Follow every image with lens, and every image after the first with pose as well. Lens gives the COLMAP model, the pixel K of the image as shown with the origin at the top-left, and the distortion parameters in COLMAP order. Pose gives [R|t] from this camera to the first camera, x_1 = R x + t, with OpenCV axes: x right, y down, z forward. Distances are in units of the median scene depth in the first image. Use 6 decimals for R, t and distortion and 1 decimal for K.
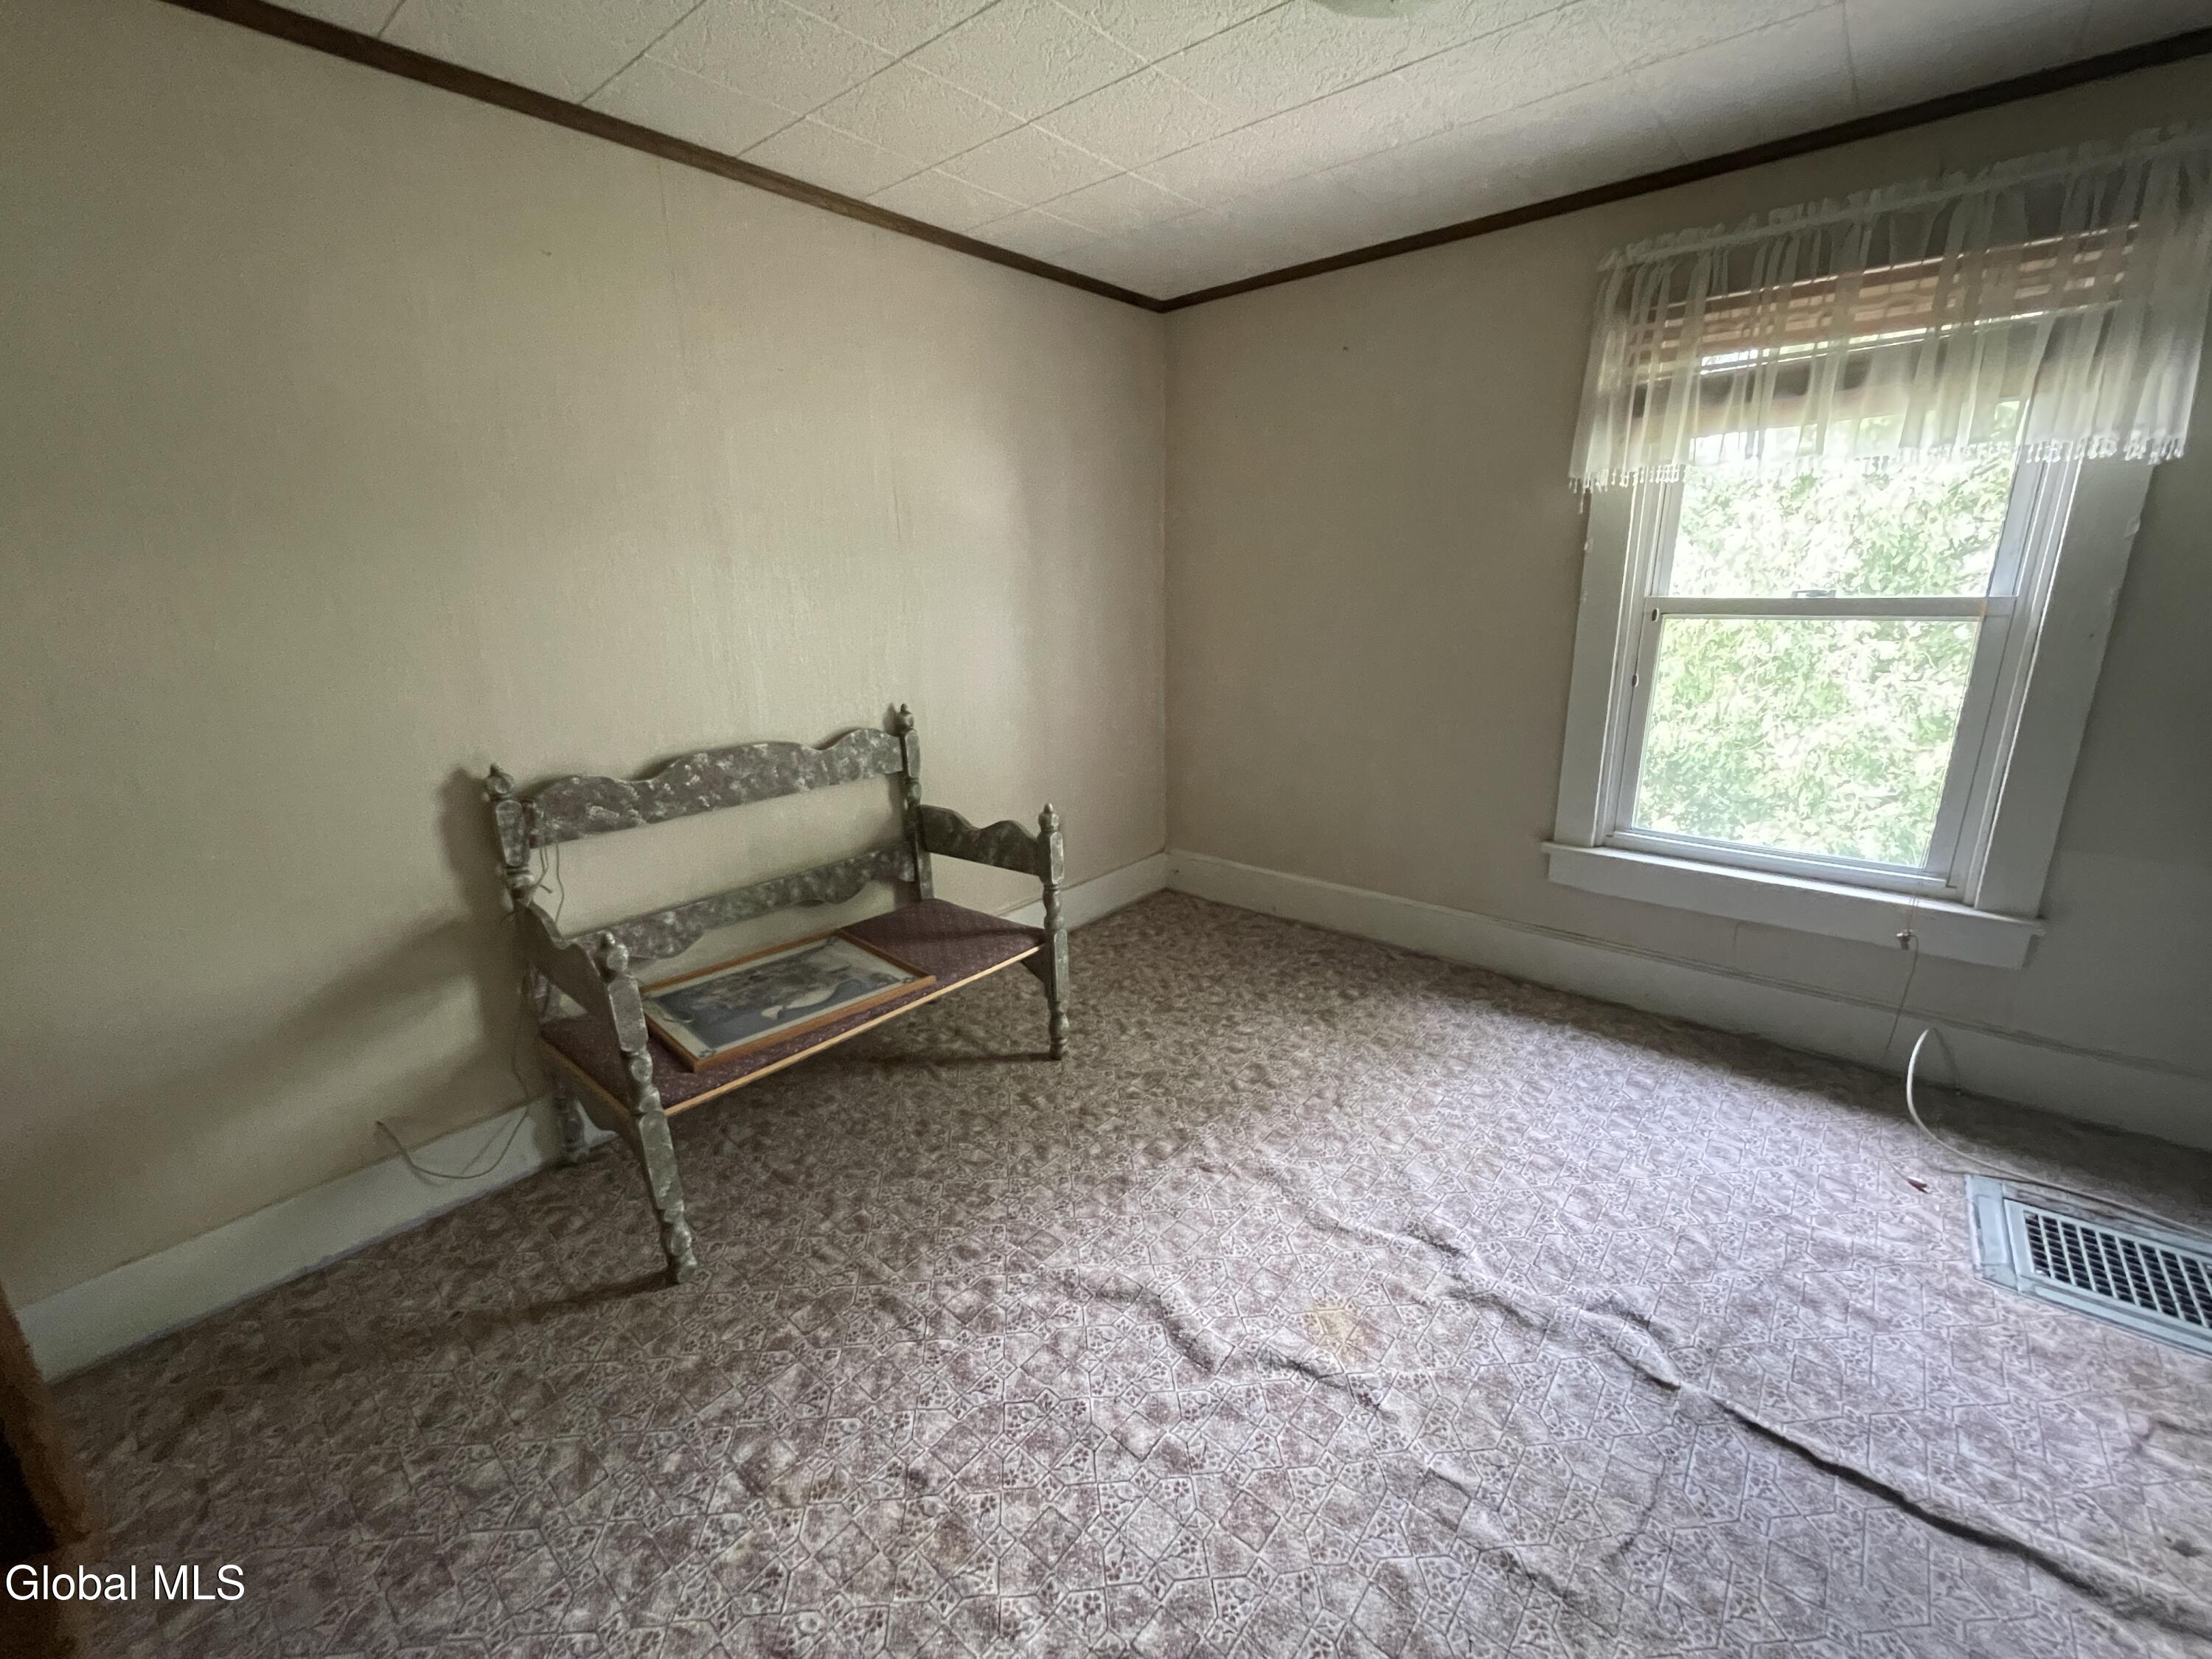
lens RADIAL K [[894.3, 0, 1104.0], [0, 894.3, 830.3], [0, 0, 1]] dist [-0.002003, -0.000106]
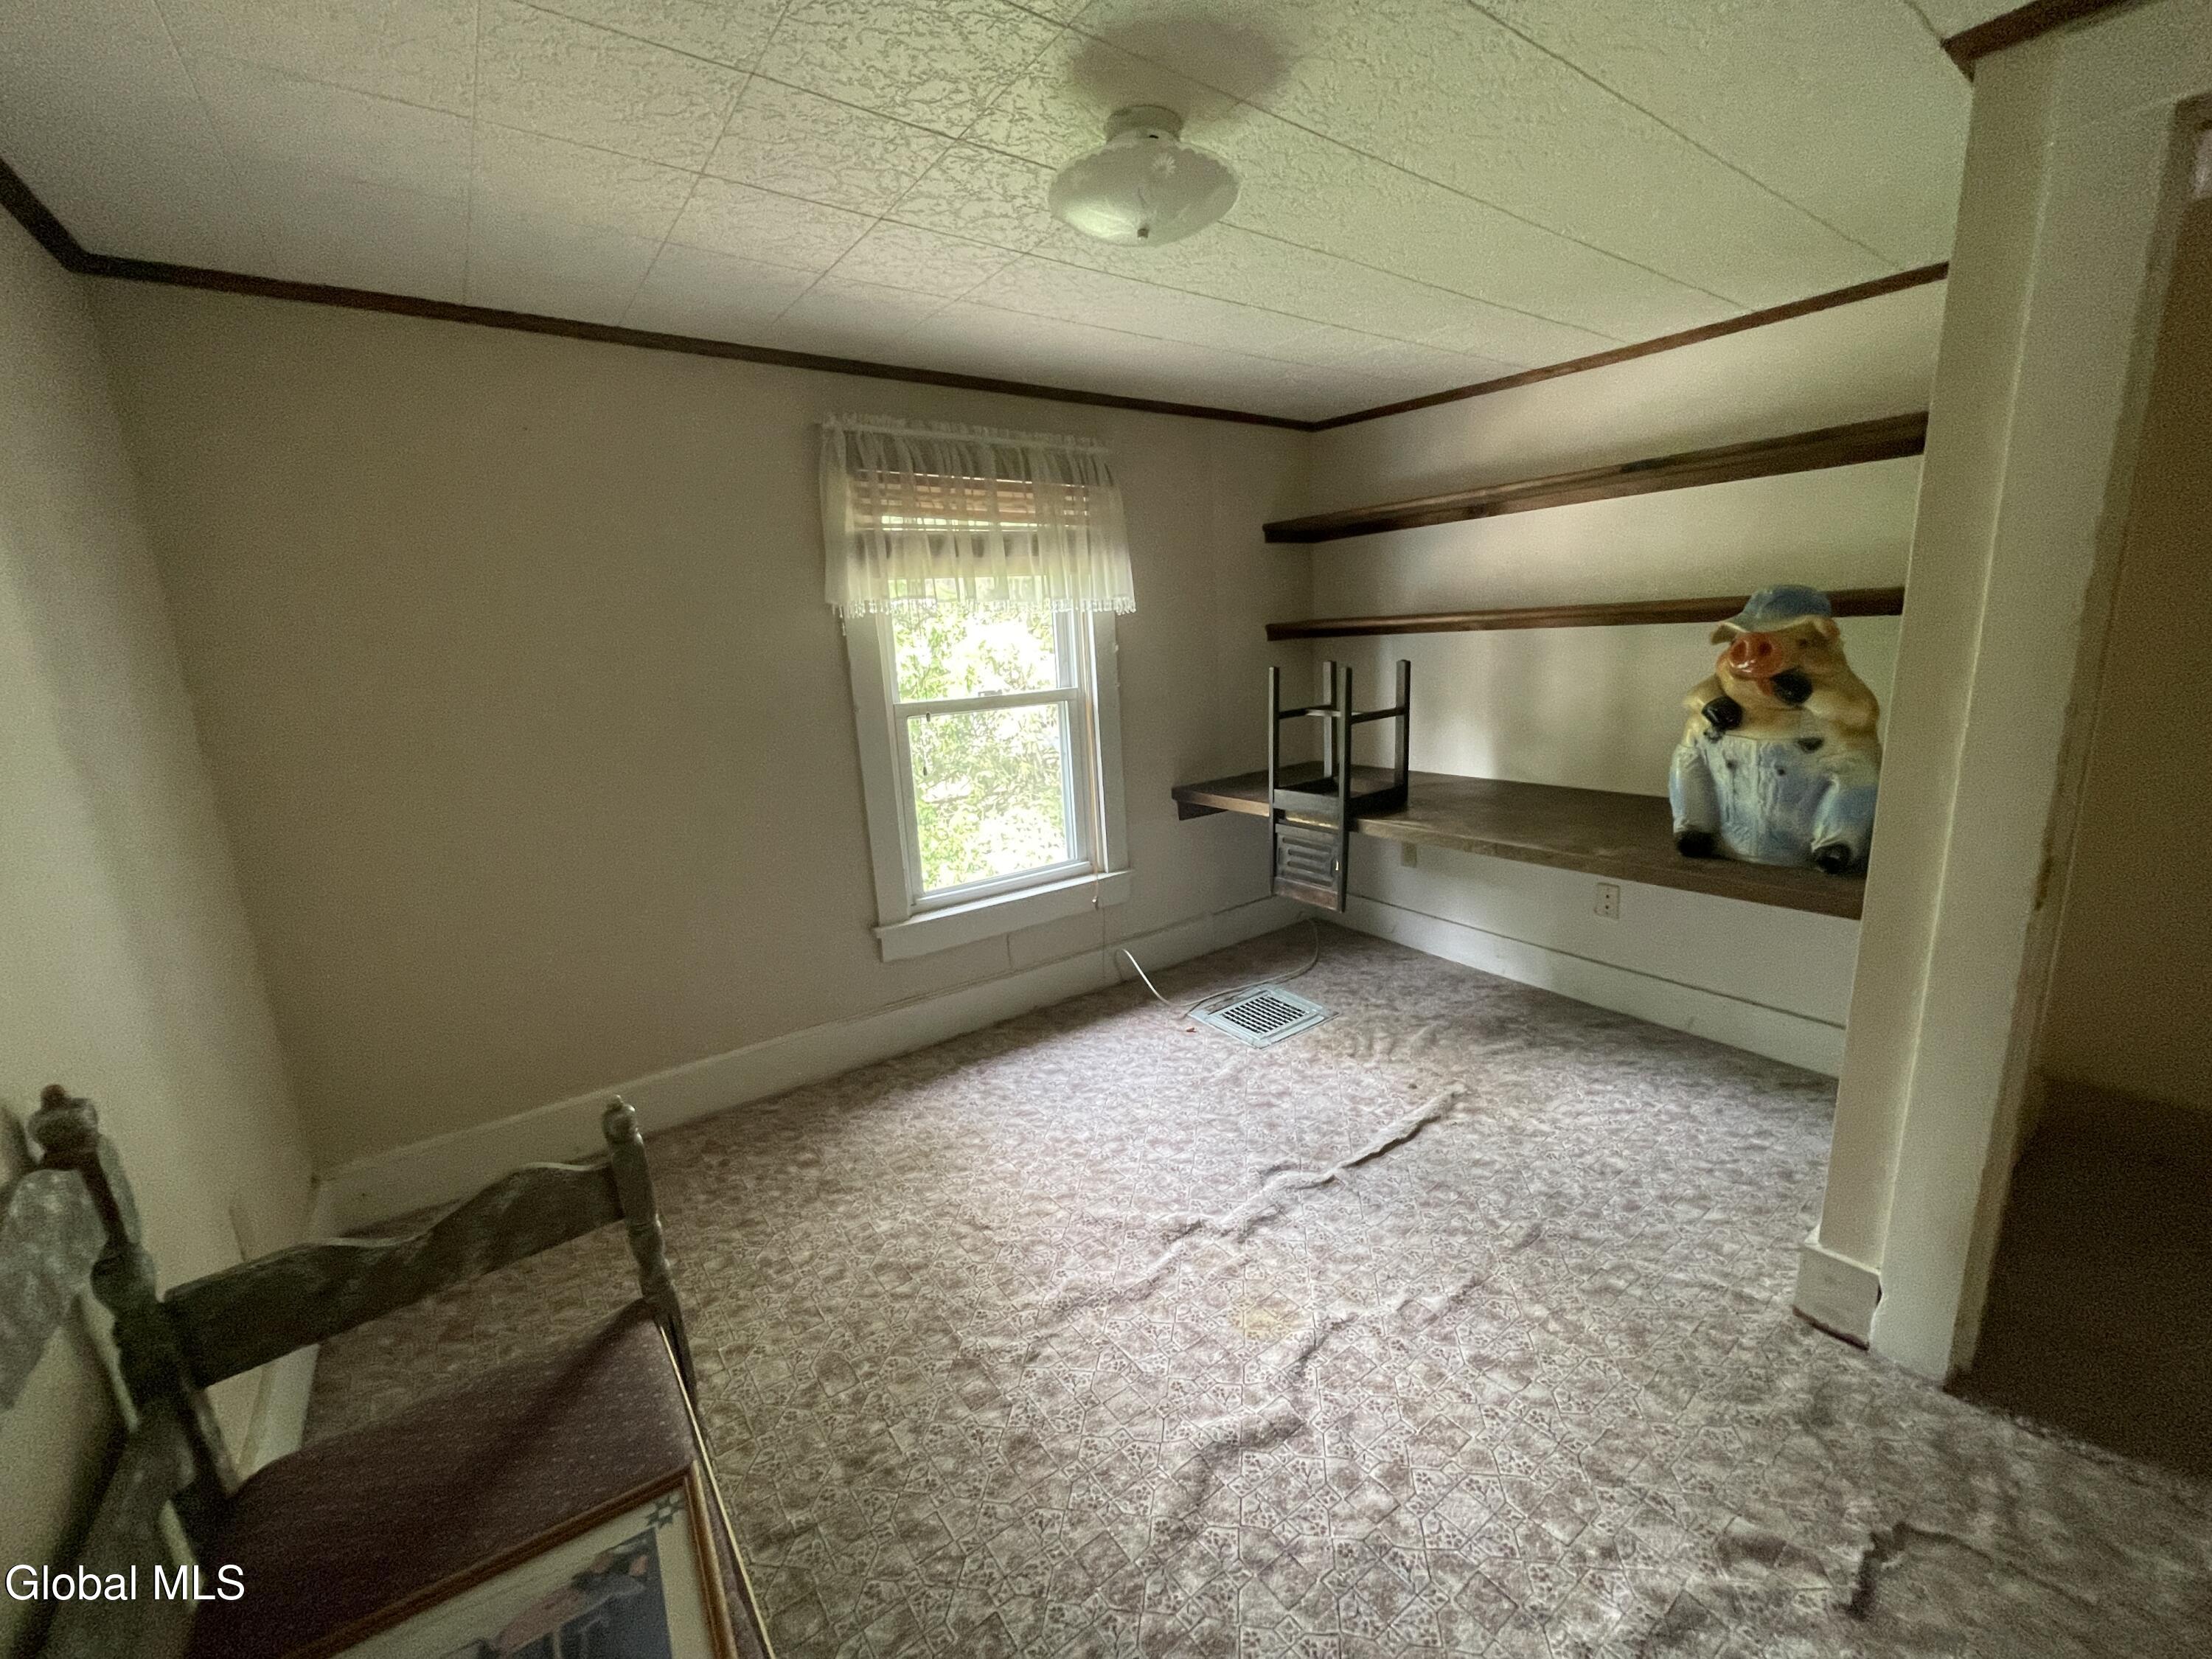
lens RADIAL K [[894.3, 0, 1106.5], [0, 894.3, 830.4], [0, 0, 1]] dist [-0.002003, -0.000106]
pose [[0.229394, -0.198963, 0.952781, -0.678617], [0.305860, 0.944033, 0.123496, -0.222459], [-0.924028, 0.263088, 0.277411, 0.618819]]
